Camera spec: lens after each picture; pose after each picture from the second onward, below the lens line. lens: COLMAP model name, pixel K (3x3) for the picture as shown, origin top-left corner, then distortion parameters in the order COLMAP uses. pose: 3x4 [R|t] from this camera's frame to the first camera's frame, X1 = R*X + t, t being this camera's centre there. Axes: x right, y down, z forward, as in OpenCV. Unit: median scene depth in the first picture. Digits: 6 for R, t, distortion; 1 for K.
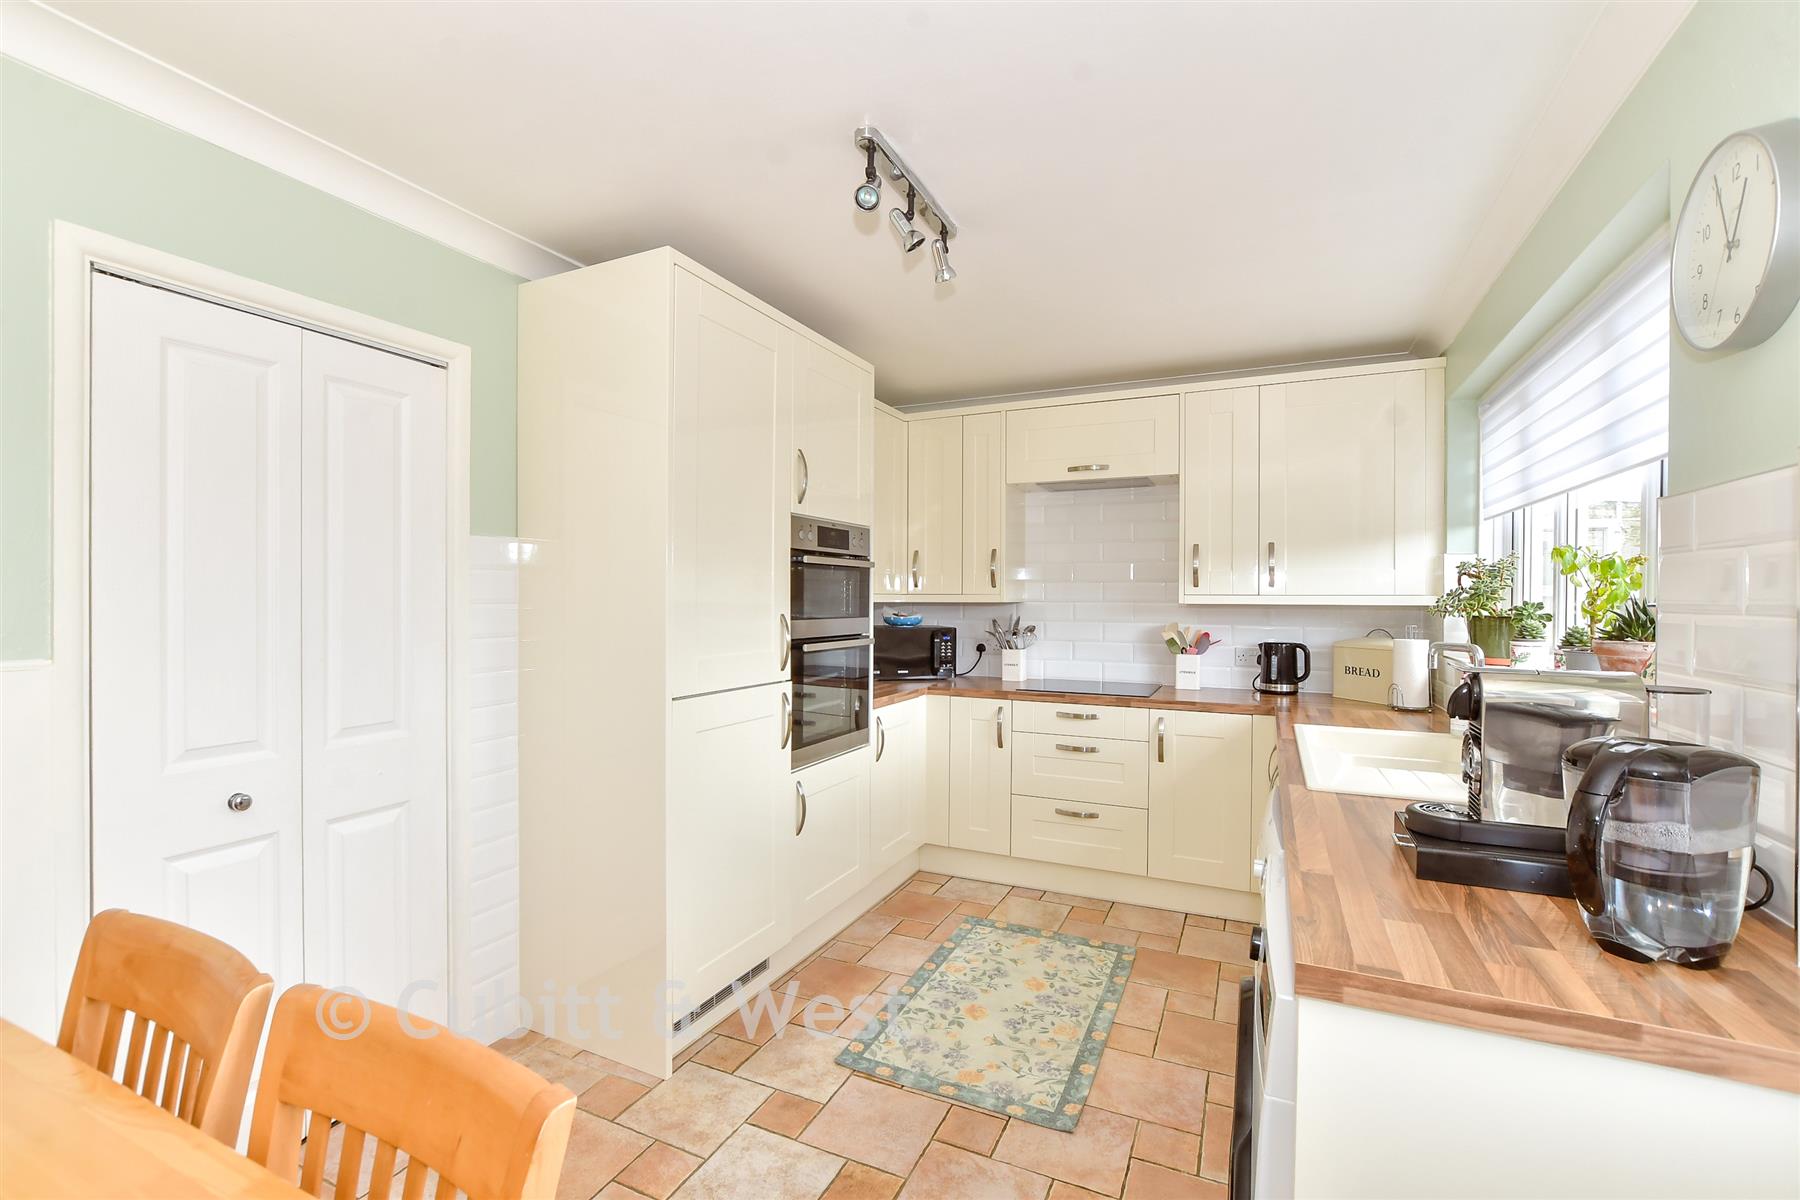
lens RADIAL K [[783.6, 0, 898.5], [0, 783.6, 593.7], [0, 0, 1]] dist [0.000054, 0.000024]
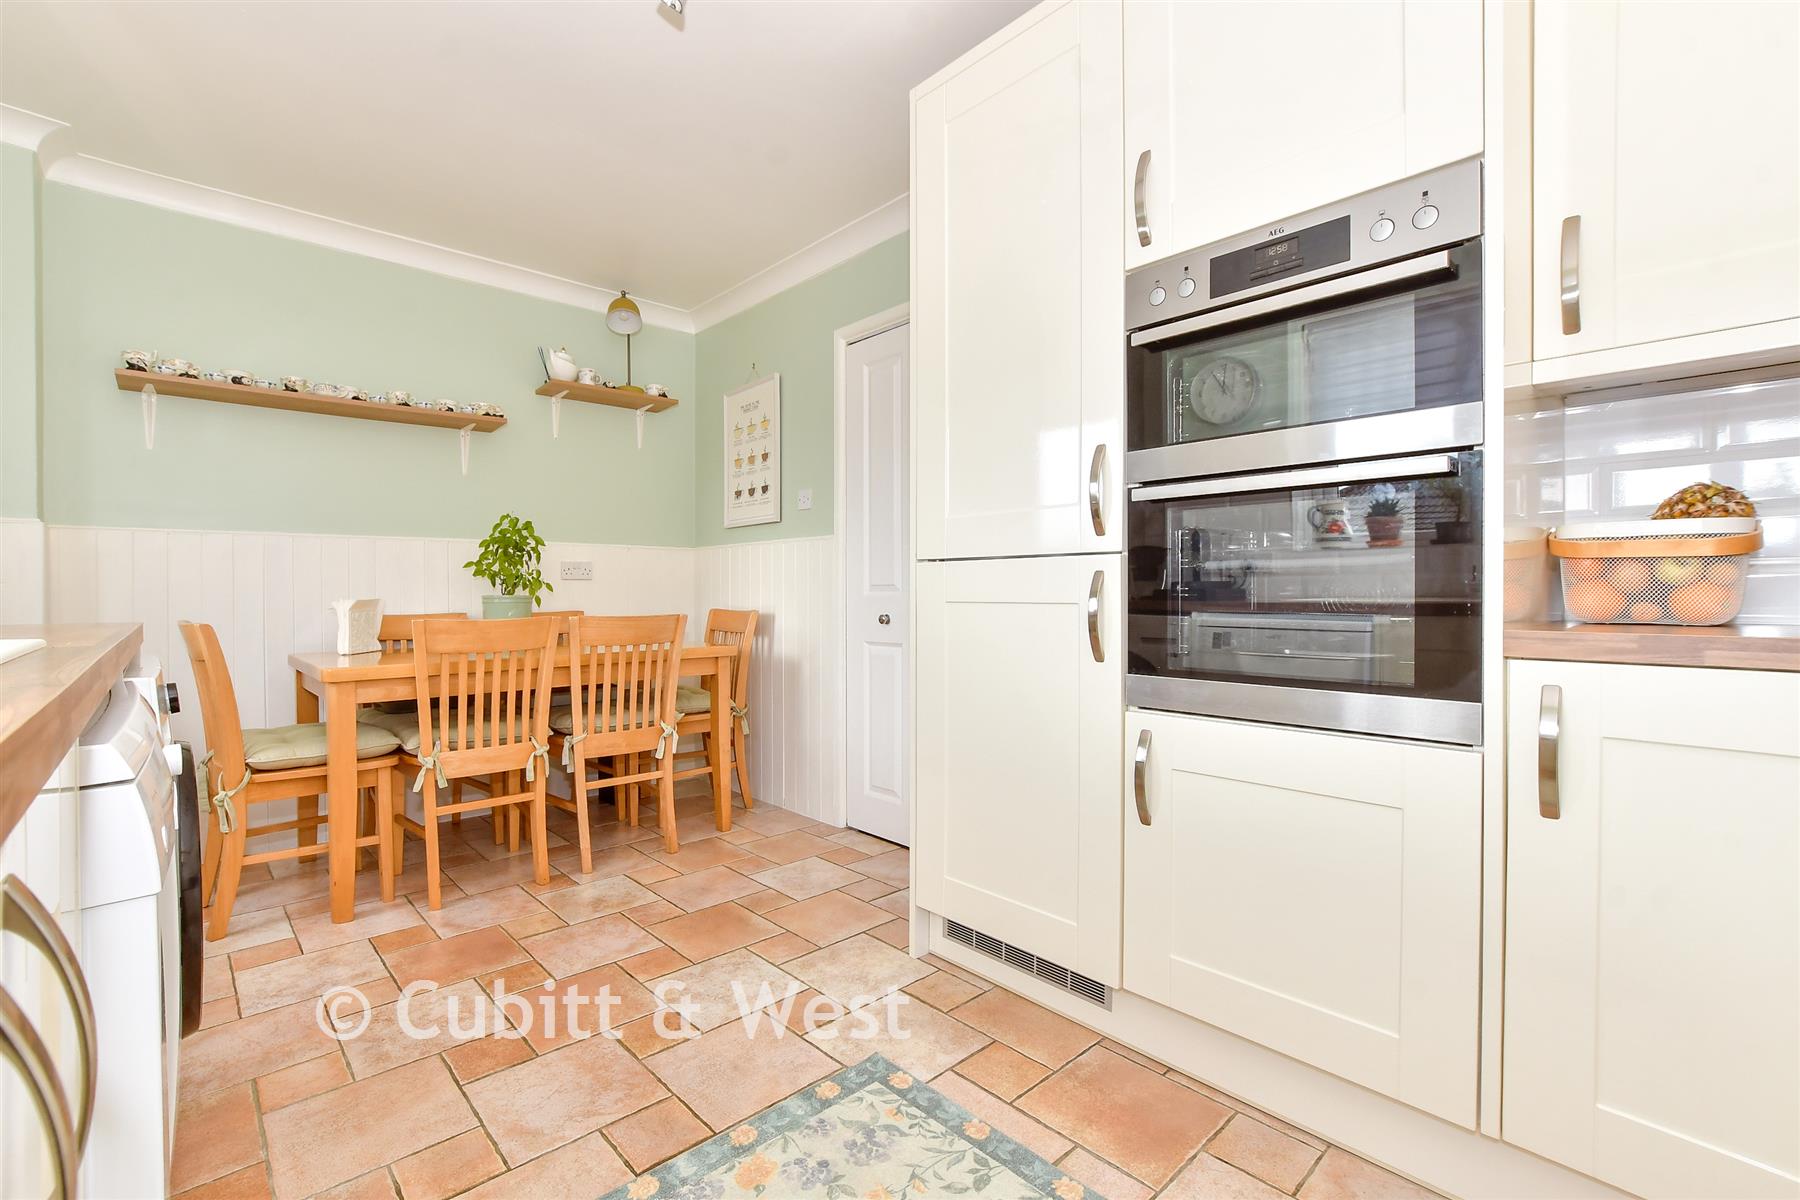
lens RADIAL K [[790.8, 0, 862.8], [0, 790.8, 606.6], [0, 0, 1]] dist [-0.002063, -0.000160]
pose [[-0.390927, 0.005340, -0.920406, 0.573200], [-0.003323, 0.999968, 0.007213, 0.170757], [0.920416, 0.005878, -0.390897, 1.227886]]
